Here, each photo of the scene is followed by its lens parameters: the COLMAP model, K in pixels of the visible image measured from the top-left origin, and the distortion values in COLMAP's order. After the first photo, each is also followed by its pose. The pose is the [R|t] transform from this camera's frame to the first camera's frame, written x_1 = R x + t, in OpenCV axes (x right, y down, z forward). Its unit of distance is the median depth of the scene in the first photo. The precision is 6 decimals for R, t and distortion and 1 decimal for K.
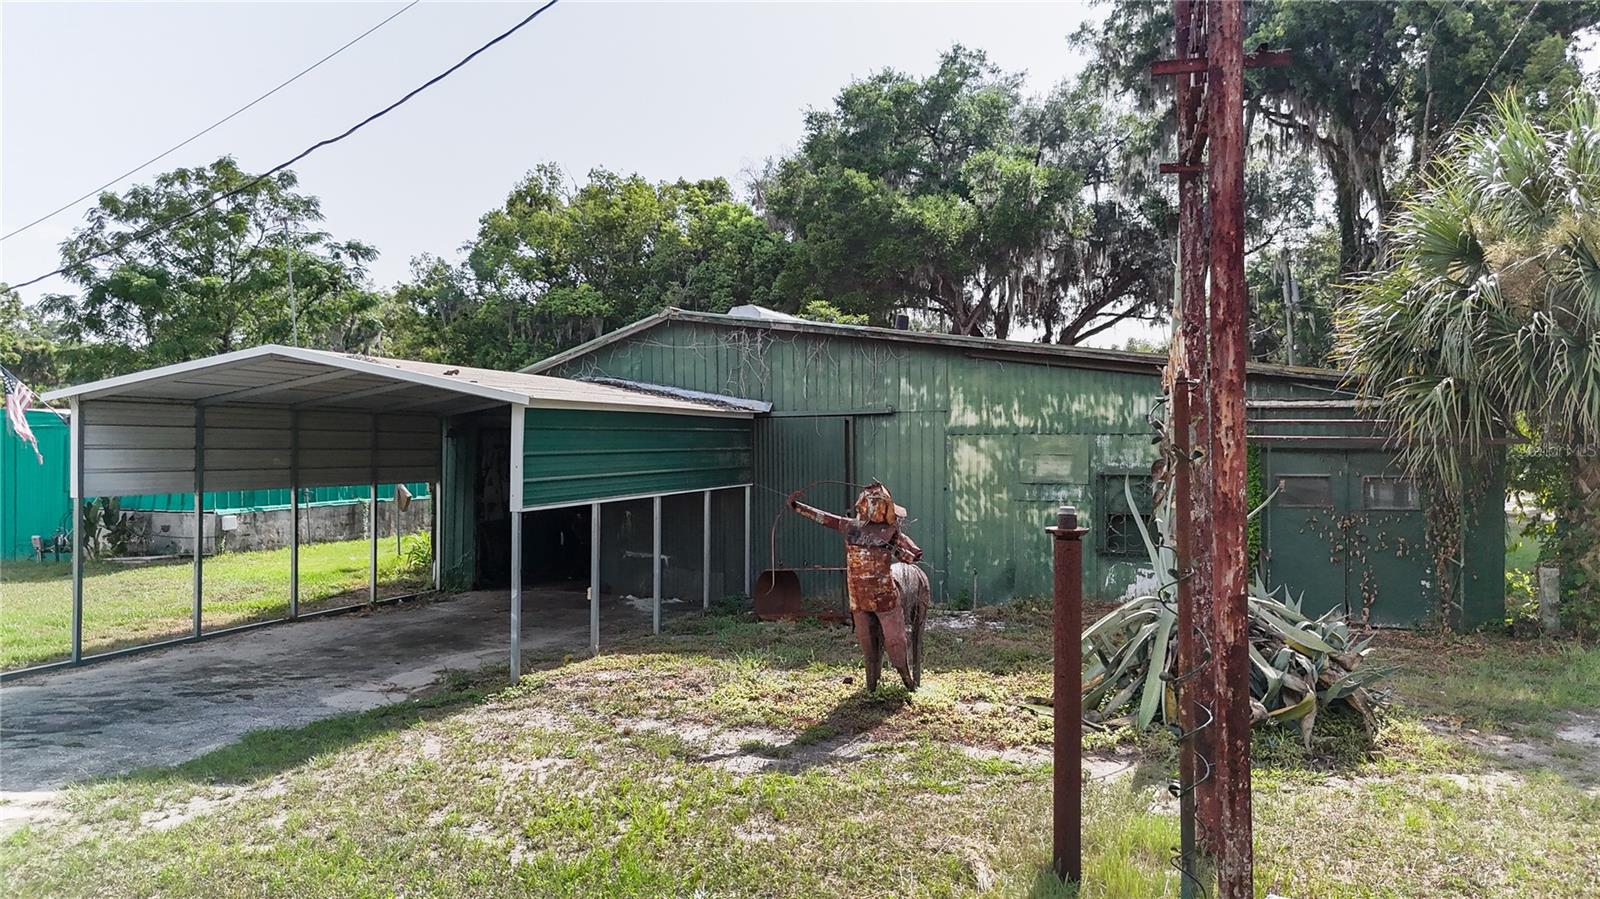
lens RADIAL K [[1188.6, 0, 800.0], [0, 1188.6, 449.5], [0, 0, 1]] dist [0.075559, -0.084440]
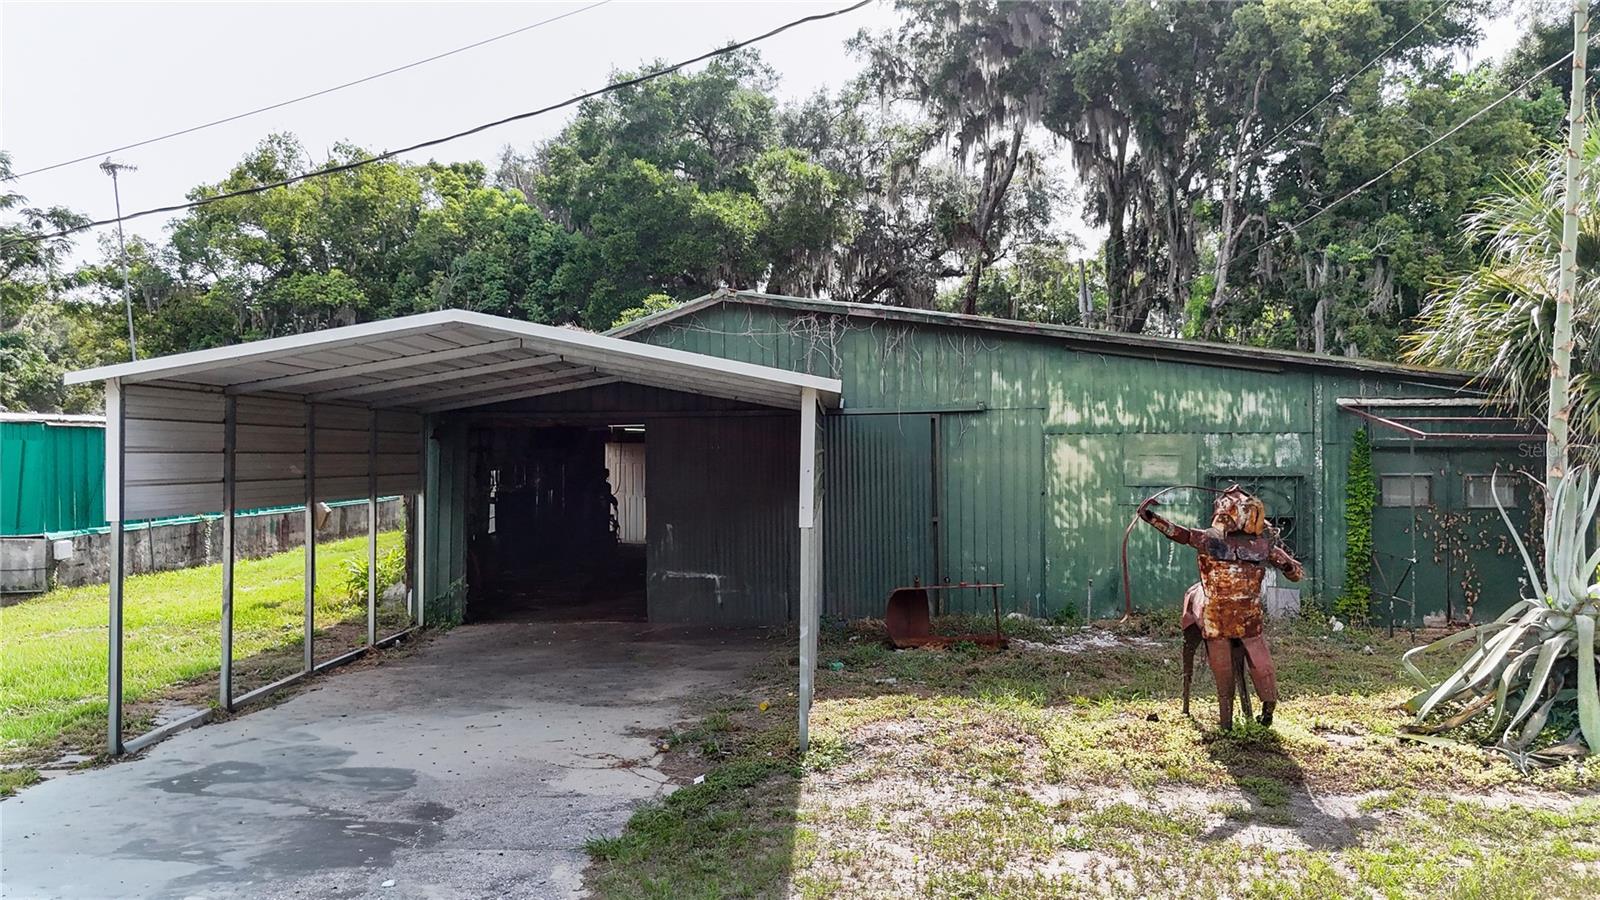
lens RADIAL K [[1188.6, 0, 800.0], [0, 1188.6, 450.0], [0, 0, 1]] dist [0.075559, -0.084440]
pose [[0.964596, -0.004135, 0.263700, -0.303541], [0.005178, 0.999981, -0.003262, 0.001866], [-0.263682, 0.004512, 0.964599, 0.164903]]
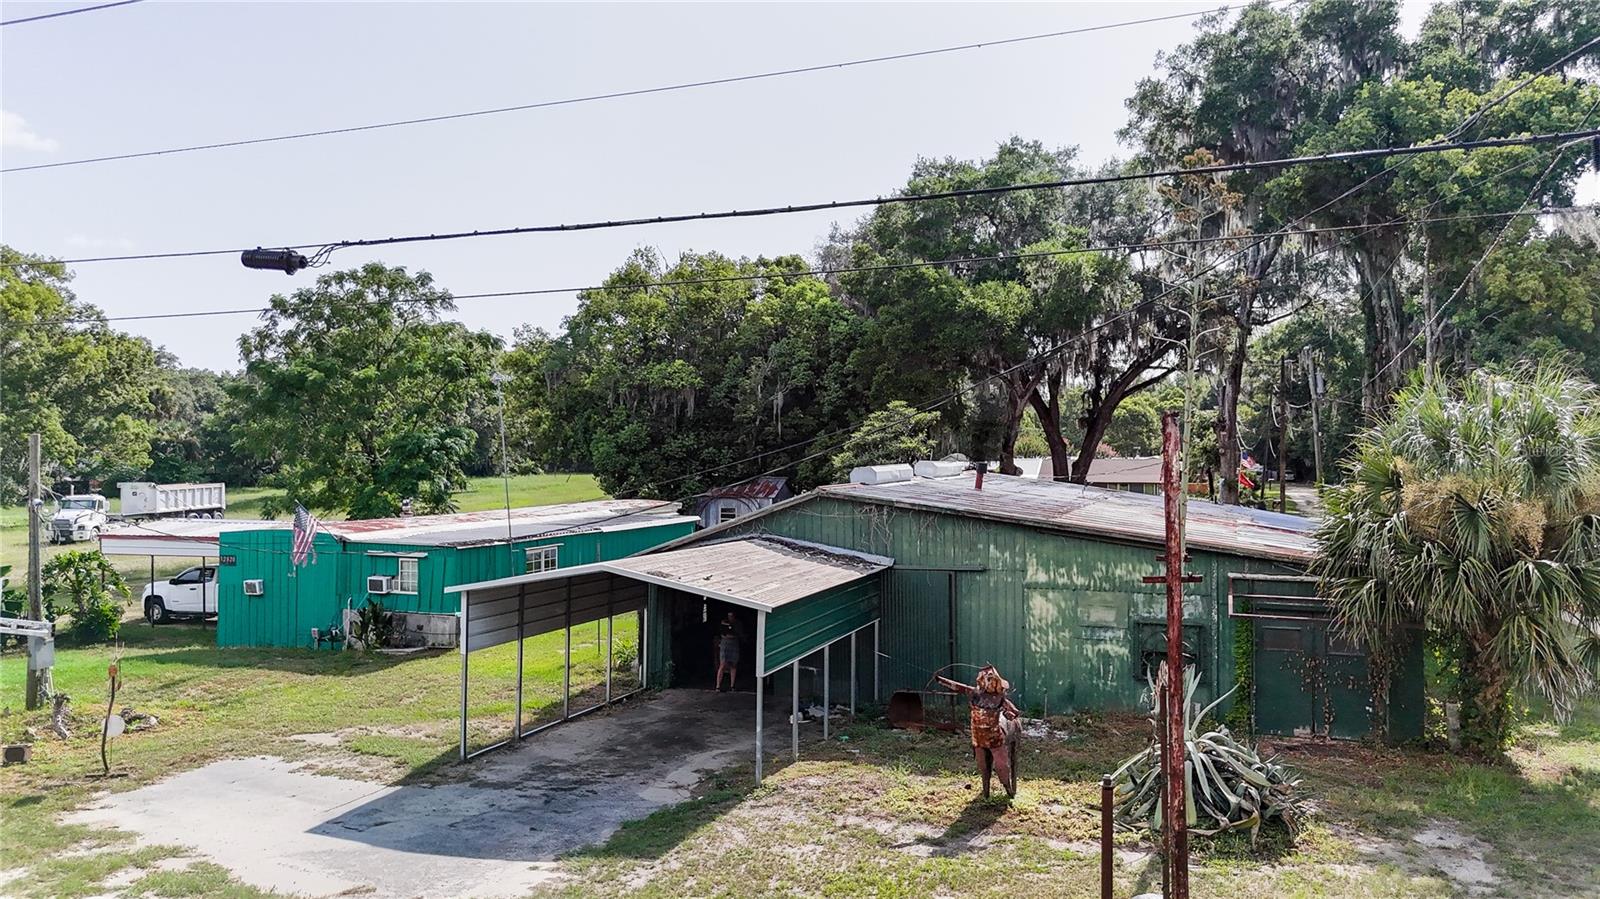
lens RADIAL K [[1188.6, 0, 800.0], [0, 1188.6, 449.5], [0, 0, 1]] dist [0.075559, -0.084440]
pose [[0.999206, 0.003313, -0.039716, -0.082603], [-0.003744, 0.999935, -0.010776, -0.158621], [0.039678, 0.010916, 0.999153, -0.397614]]
